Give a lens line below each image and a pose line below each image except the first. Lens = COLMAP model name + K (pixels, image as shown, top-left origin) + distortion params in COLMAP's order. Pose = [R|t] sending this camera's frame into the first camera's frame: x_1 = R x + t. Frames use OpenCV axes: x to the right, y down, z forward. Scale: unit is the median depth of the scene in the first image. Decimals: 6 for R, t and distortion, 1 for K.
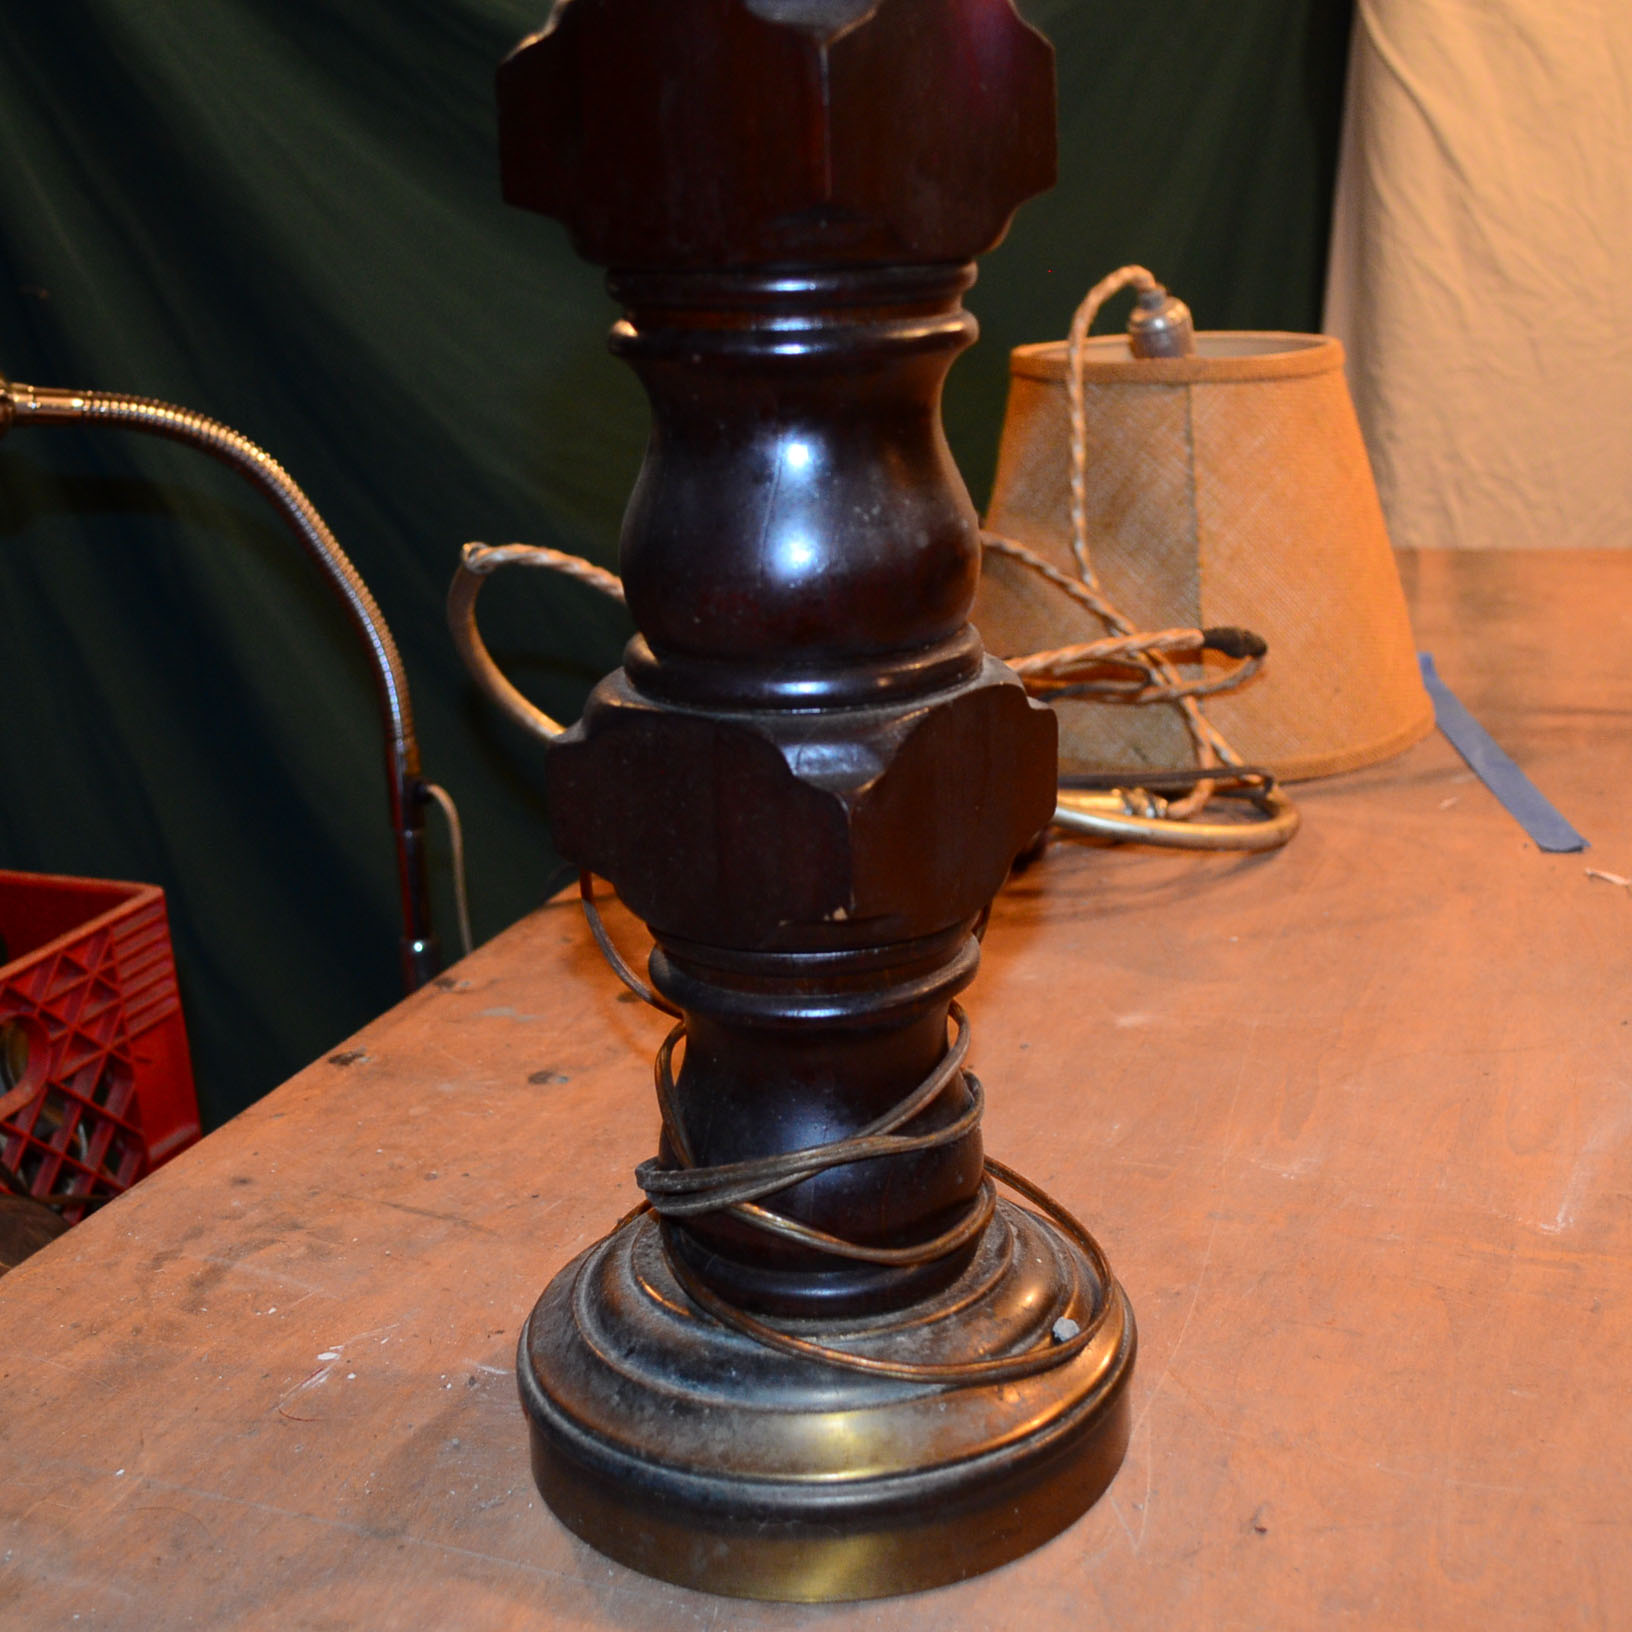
lens RADIAL K [[2104.4, 0, 815.5], [0, 2104.4, 829.9], [0, 0, 1]] dist [-0.022712, 0.000000]
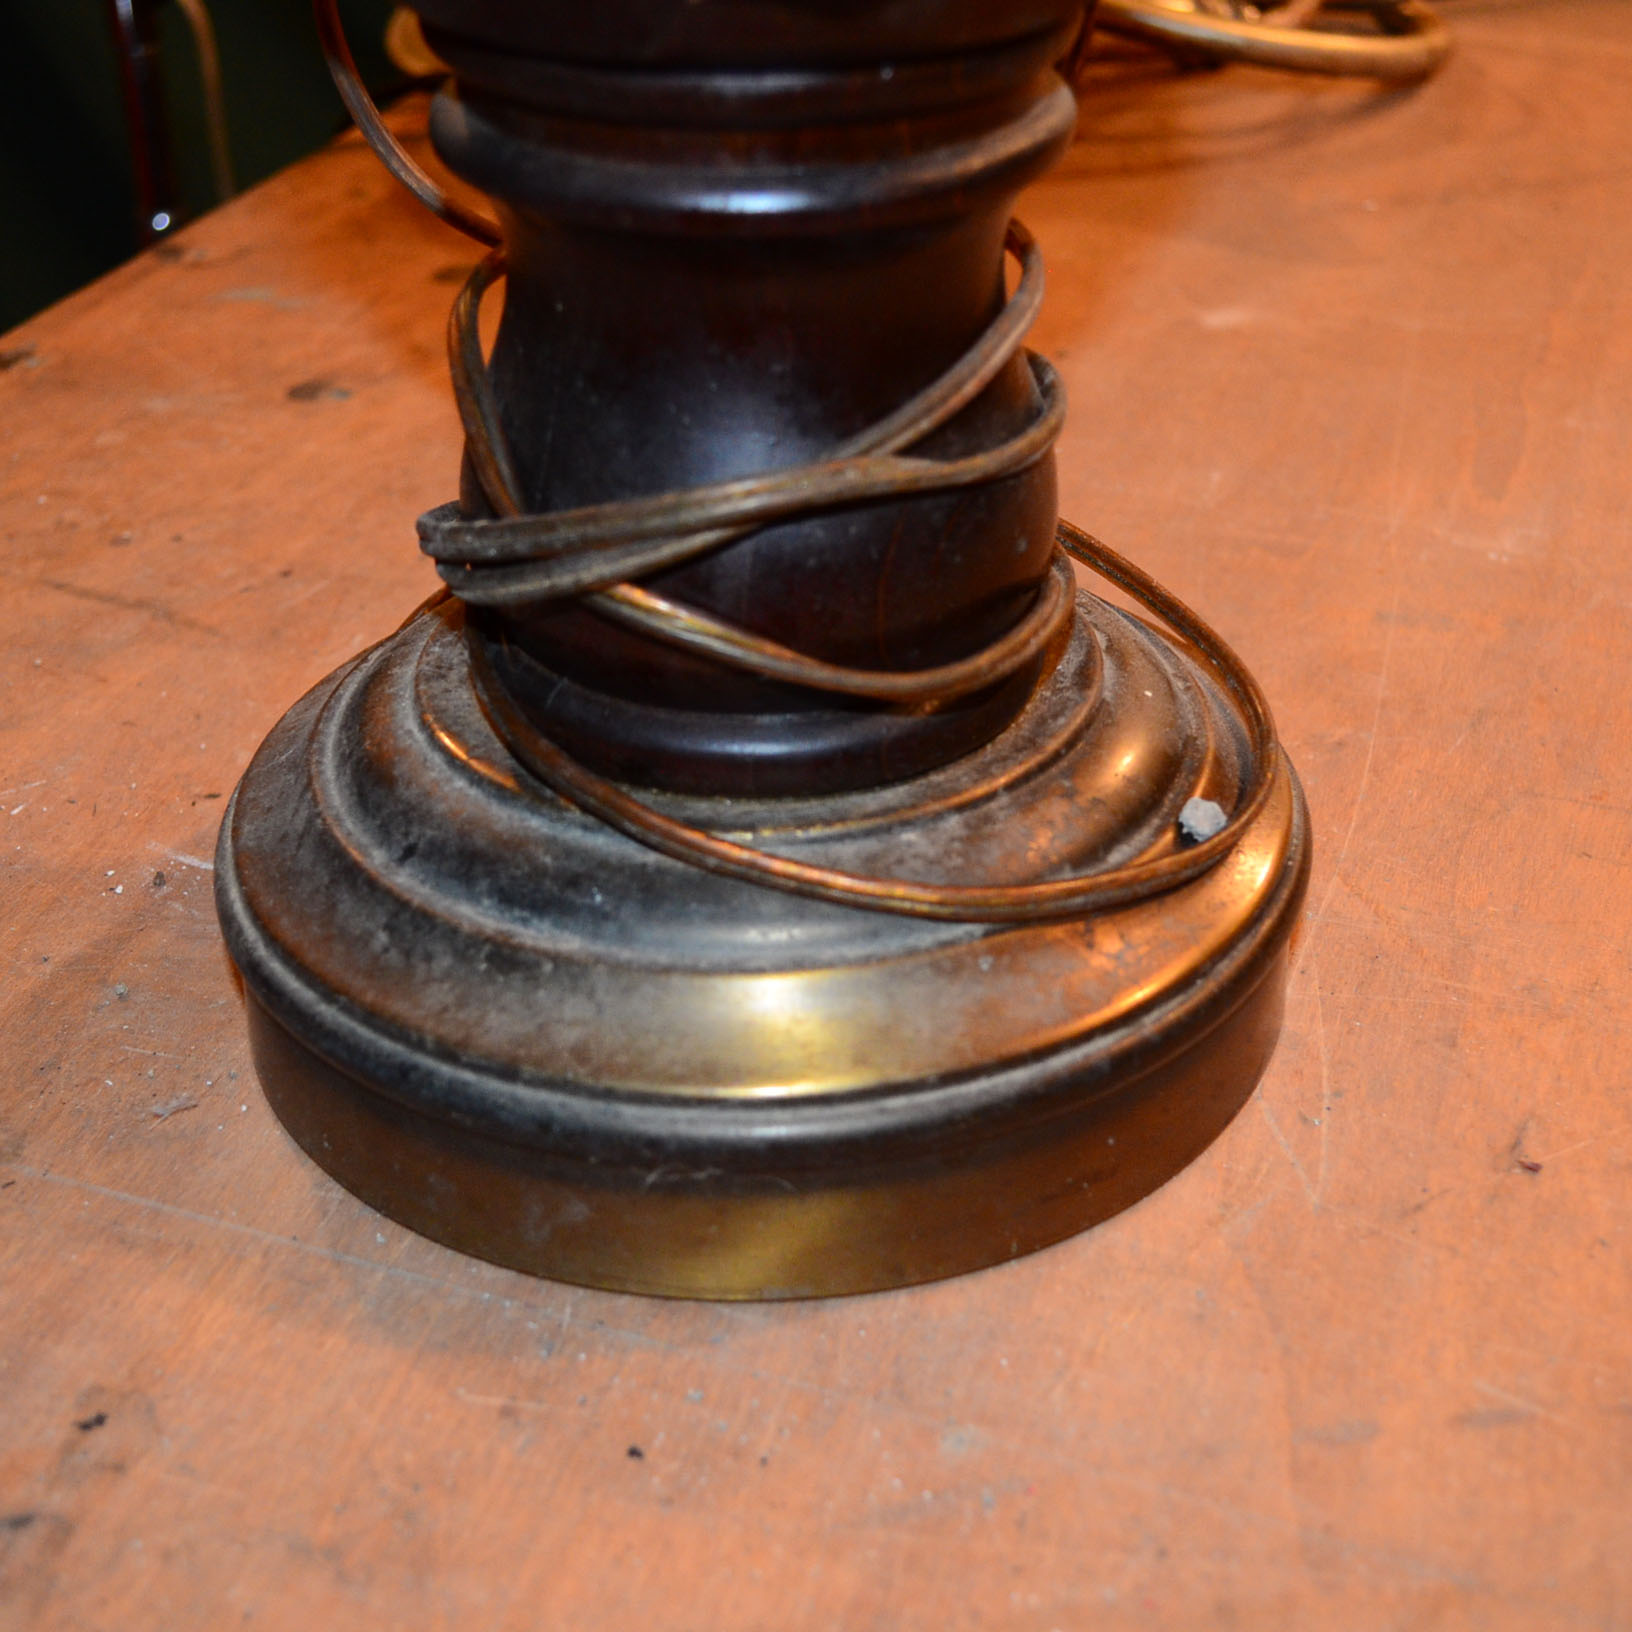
lens RADIAL K [[2216.1, 0, 816.1], [0, 2216.1, 824.7], [0, 0, 1]] dist [-0.006770, 0.000000]
pose [[0.998872, 0.007515, 0.046884, -0.007699], [-0.020061, 0.961733, 0.273252, 0.065740], [-0.043036, -0.273884, 0.960799, 0.355308]]
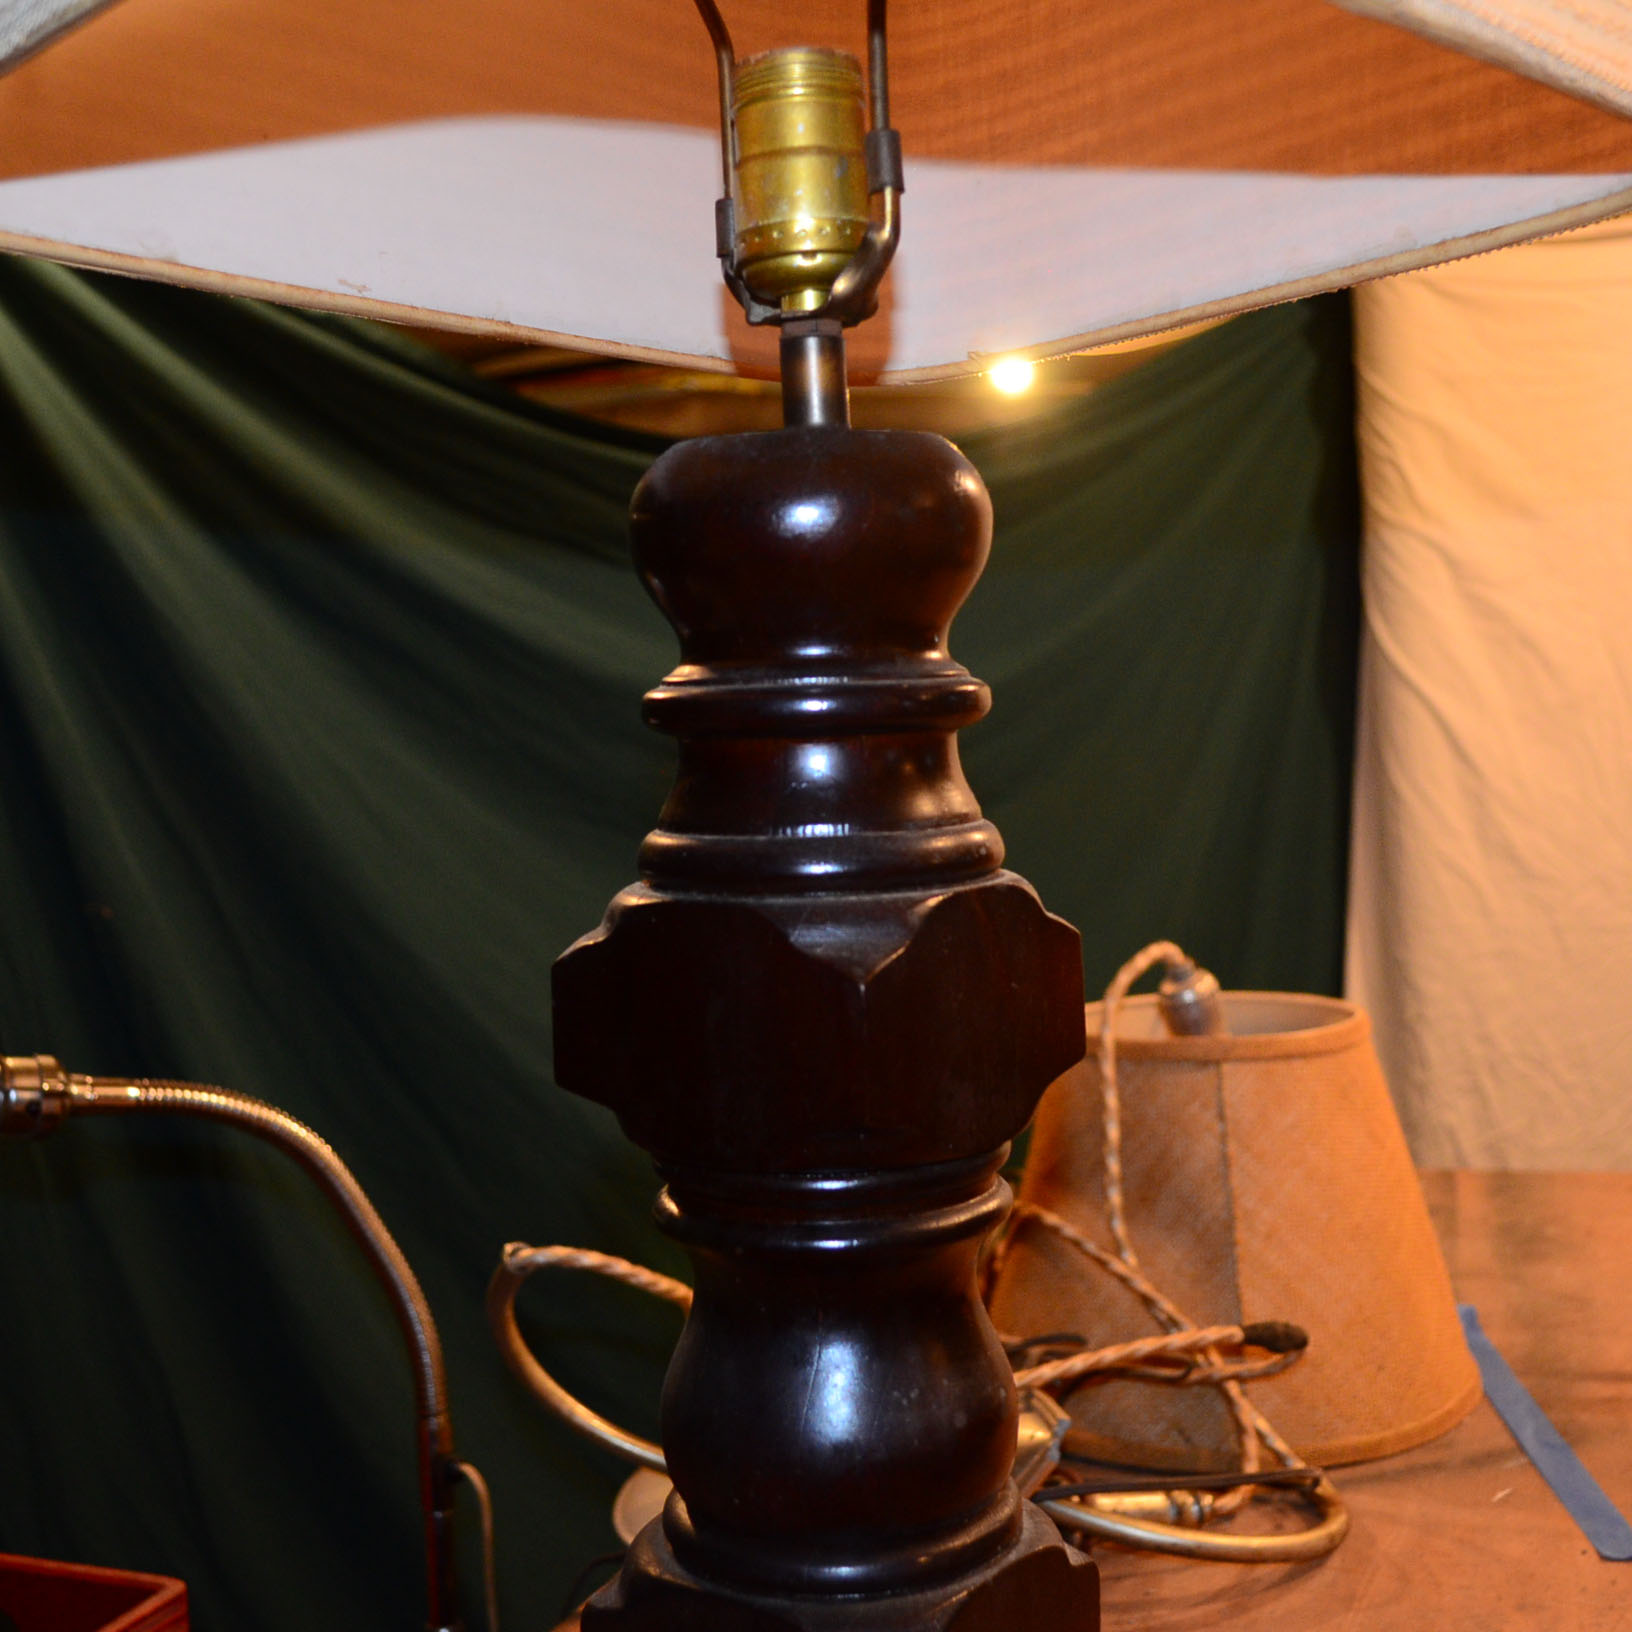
lens RADIAL K [[2104.4, 0, 818.9], [0, 2104.4, 864.6], [0, 0, 1]] dist [-0.022712, 0.000000]
pose [[0.999876, 0.000092, -0.015770, -0.000844], [-0.003560, 0.975491, -0.220013, -0.120242], [0.015363, 0.220041, 0.975370, -0.028265]]
